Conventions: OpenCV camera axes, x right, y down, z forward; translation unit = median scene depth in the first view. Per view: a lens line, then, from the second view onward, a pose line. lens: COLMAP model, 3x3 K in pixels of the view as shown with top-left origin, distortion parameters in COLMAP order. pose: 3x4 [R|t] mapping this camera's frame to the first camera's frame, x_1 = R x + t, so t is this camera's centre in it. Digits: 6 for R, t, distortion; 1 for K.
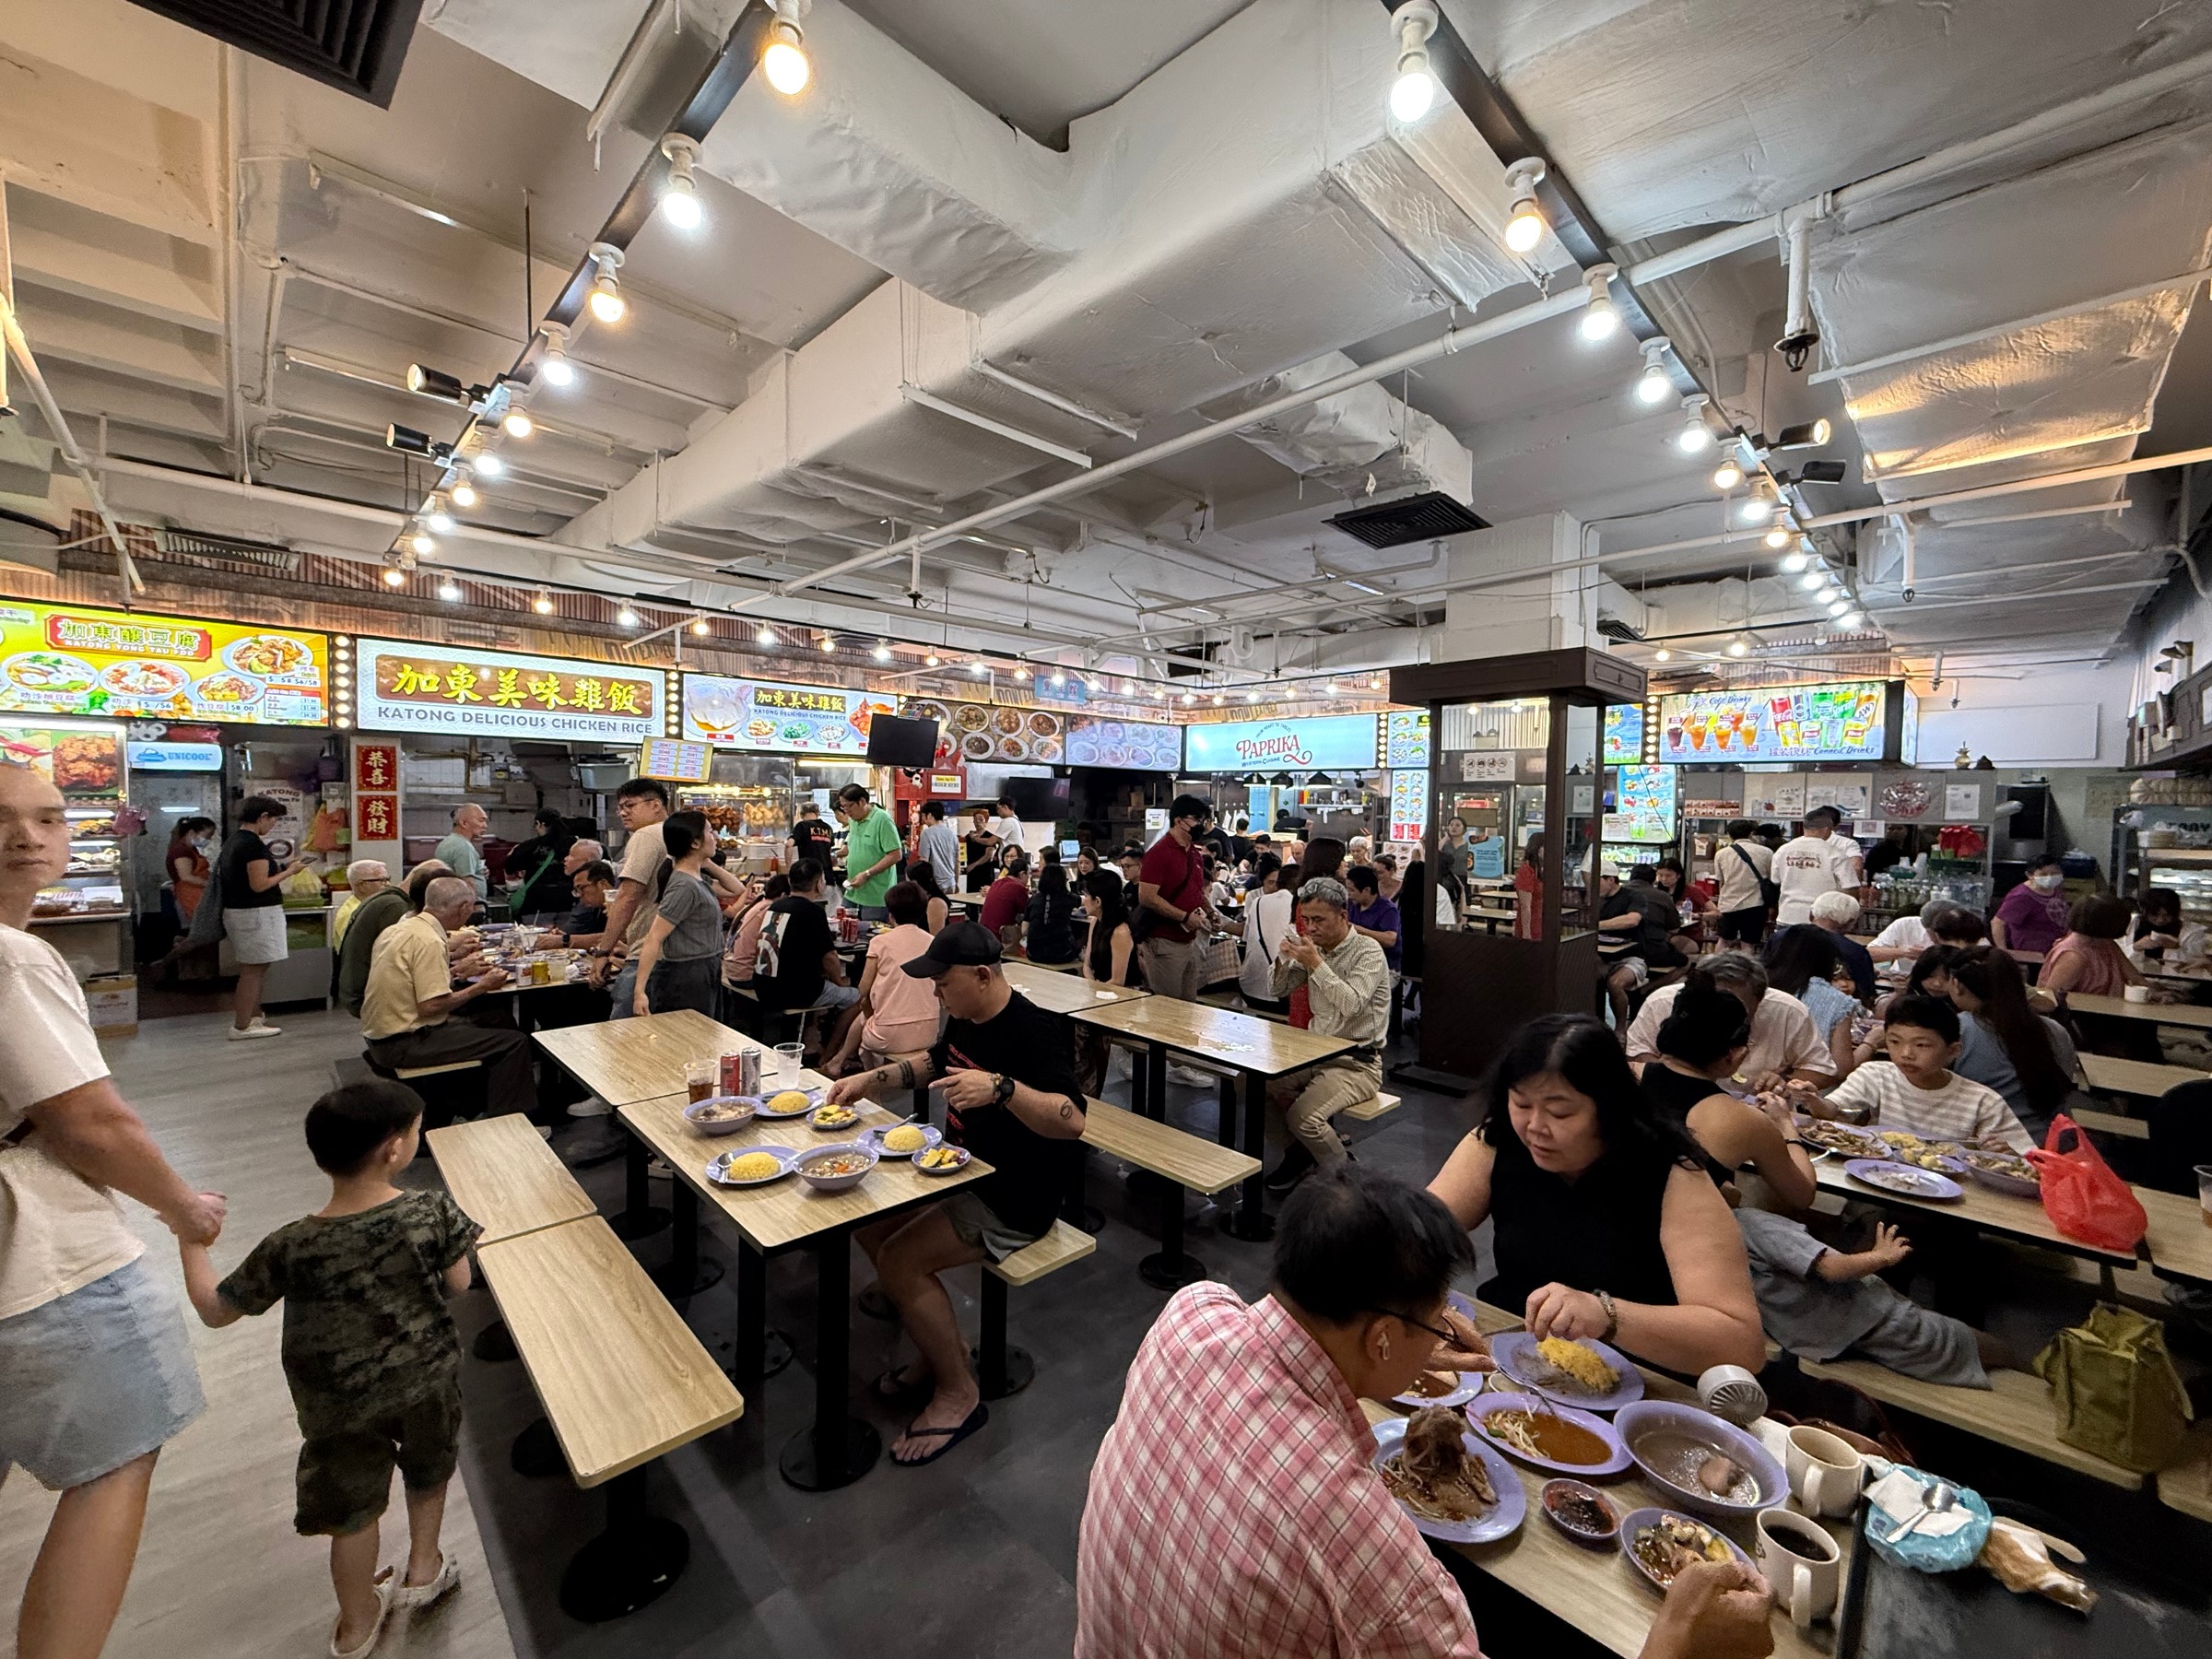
lens RADIAL K [[881.9, 0, 1103.6], [0, 881.9, 829.6], [0, 0, 1]] dist [-0.000546, 0.000011]
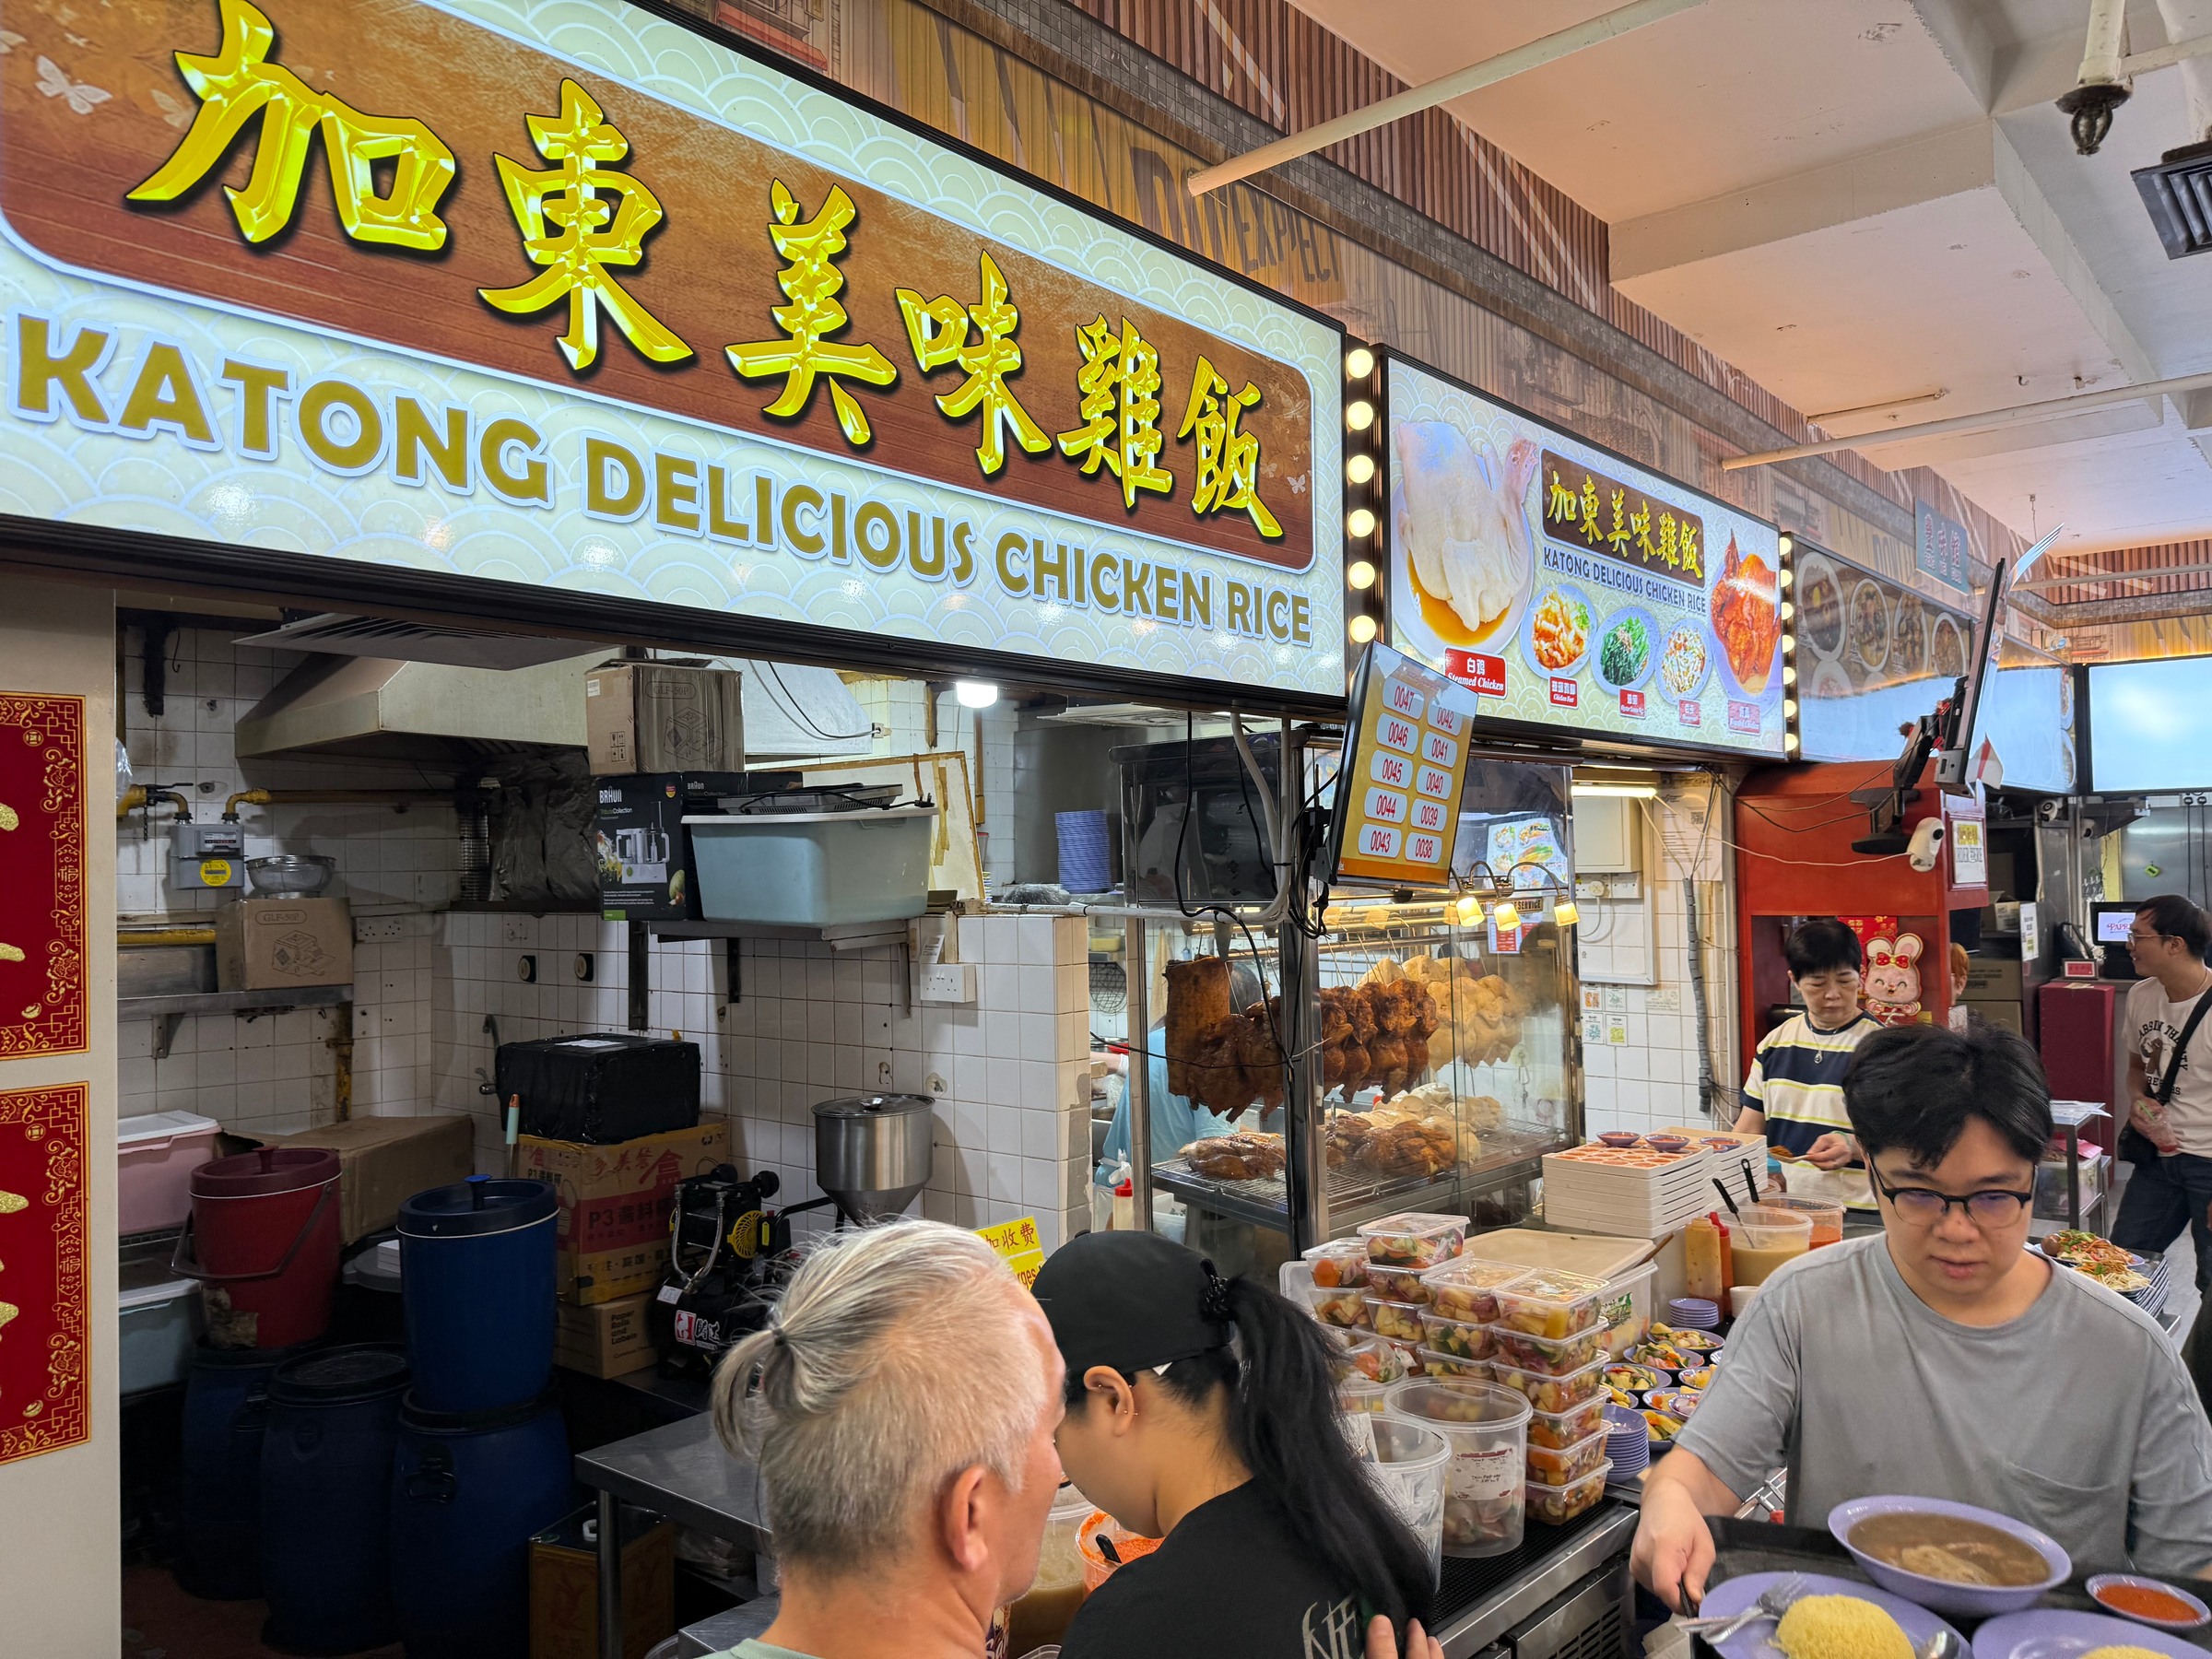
lens RADIAL K [[1562.0, 0, 1108.8], [0, 1562.0, 835.3], [0, 0, 1]] dist [0.032871, -0.002899]
pose [[0.996011, -0.029893, 0.084076, -0.590201], [0.034469, 0.997972, -0.053514, -0.050128], [-0.082306, 0.056199, 0.995021, 0.666545]]
